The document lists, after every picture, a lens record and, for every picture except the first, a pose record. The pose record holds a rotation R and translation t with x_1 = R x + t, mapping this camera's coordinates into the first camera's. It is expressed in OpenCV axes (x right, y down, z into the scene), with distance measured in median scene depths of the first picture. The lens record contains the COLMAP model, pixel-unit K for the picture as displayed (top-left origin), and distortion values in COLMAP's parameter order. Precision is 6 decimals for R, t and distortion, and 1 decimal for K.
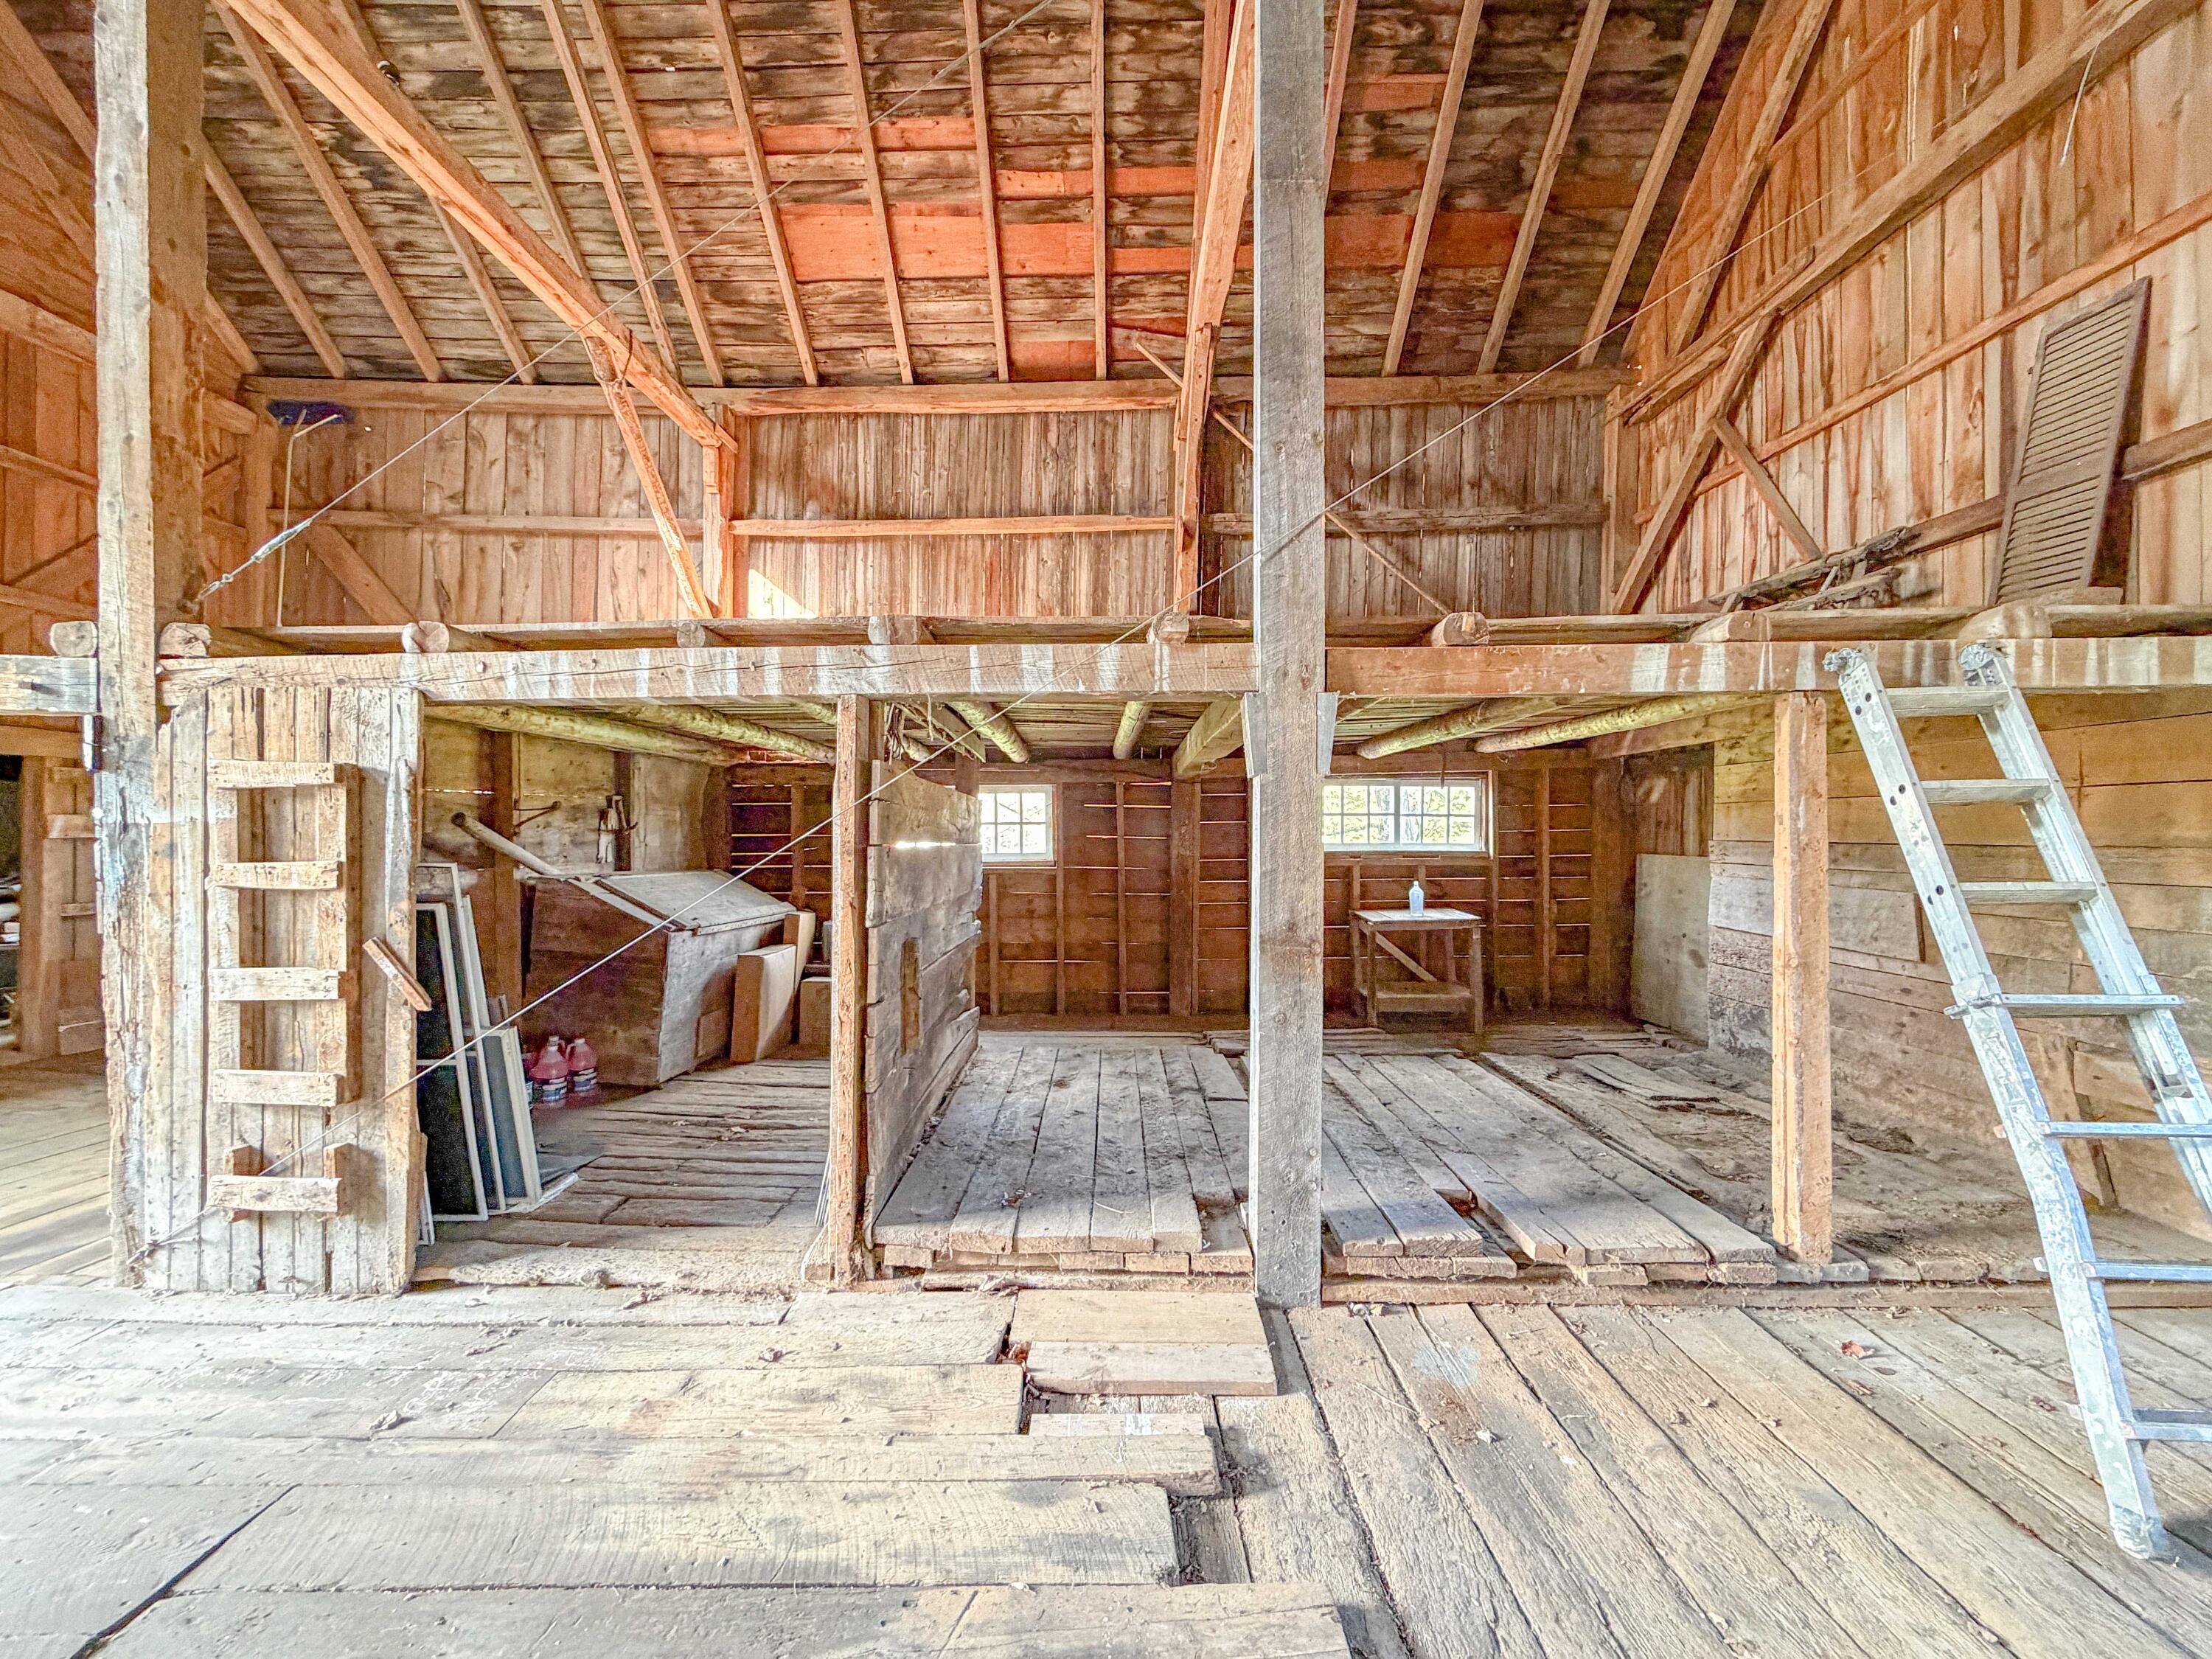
lens RADIAL K [[885.2, 0, 1094.3], [0, 885.2, 826.6], [0, 0, 1]] dist [0.000884, 0.000288]
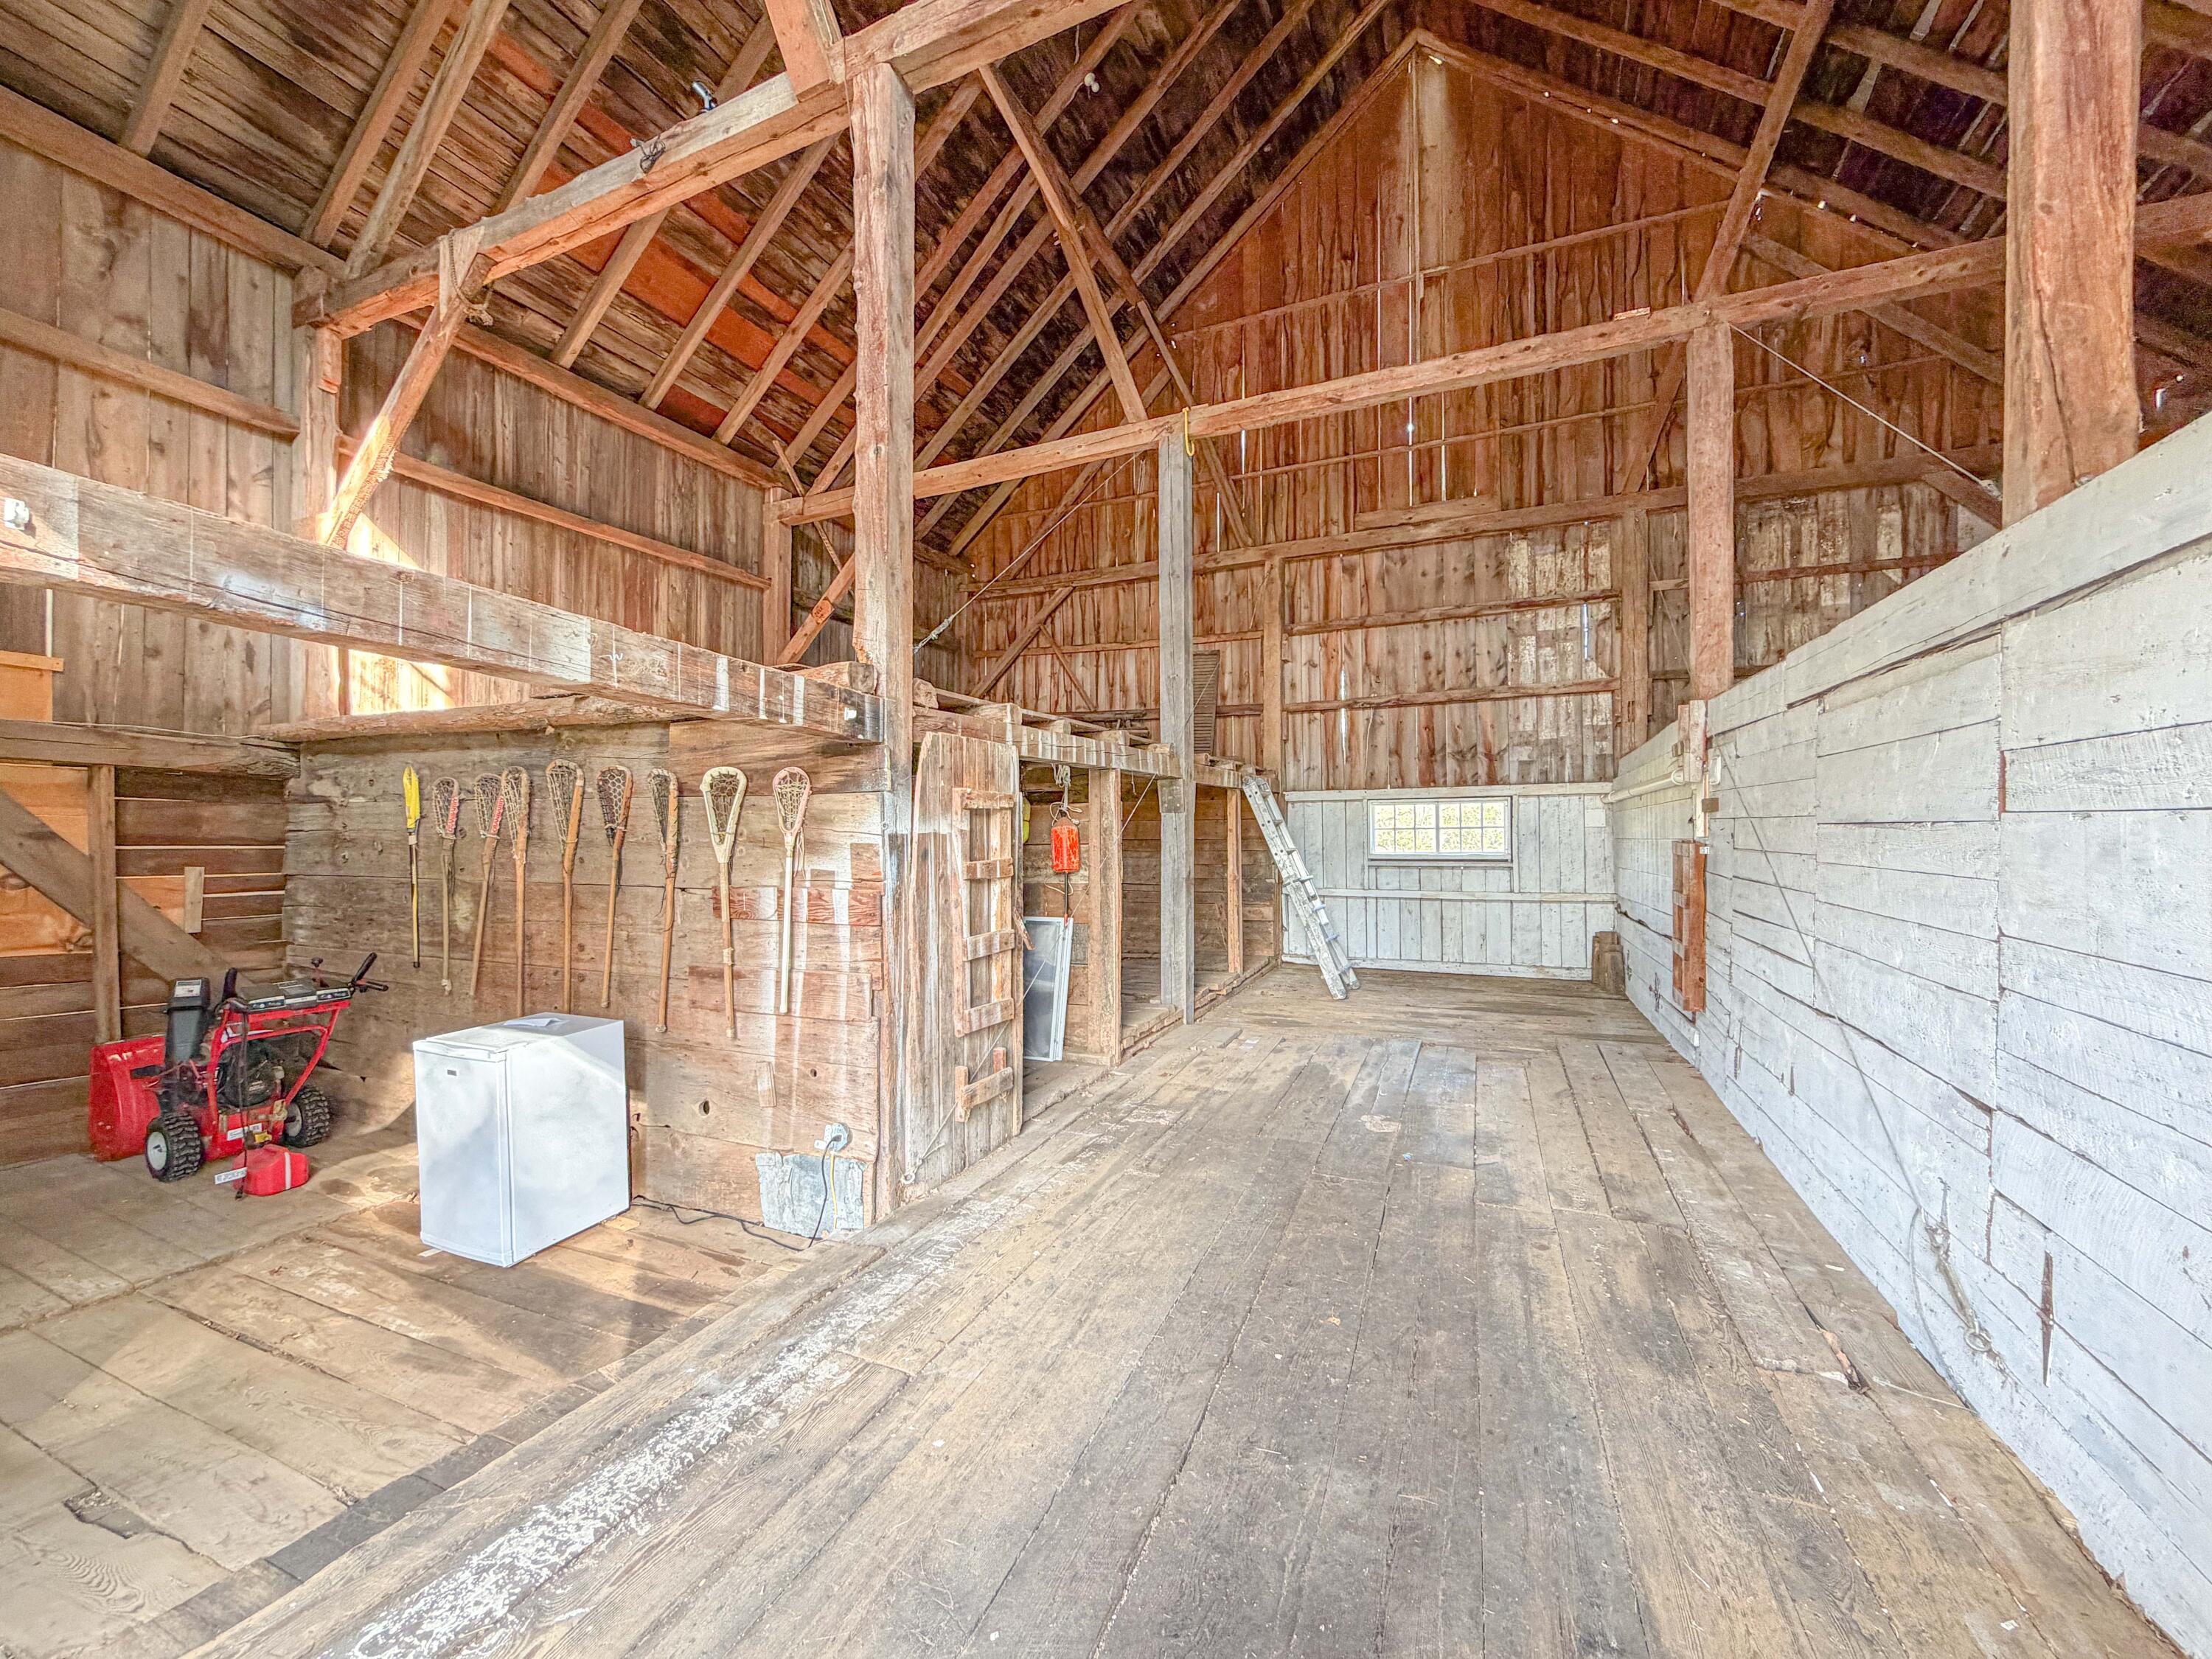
lens RADIAL K [[885.2, 0, 1100.1], [0, 885.2, 829.1], [0, 0, 1]] dist [0.000884, 0.000288]
pose [[0.388410, 0.001944, 0.921485, -0.986959], [0.000436, 0.999997, -0.002294, -0.003755], [-0.921487, 0.001292, 0.388408, 0.118290]]
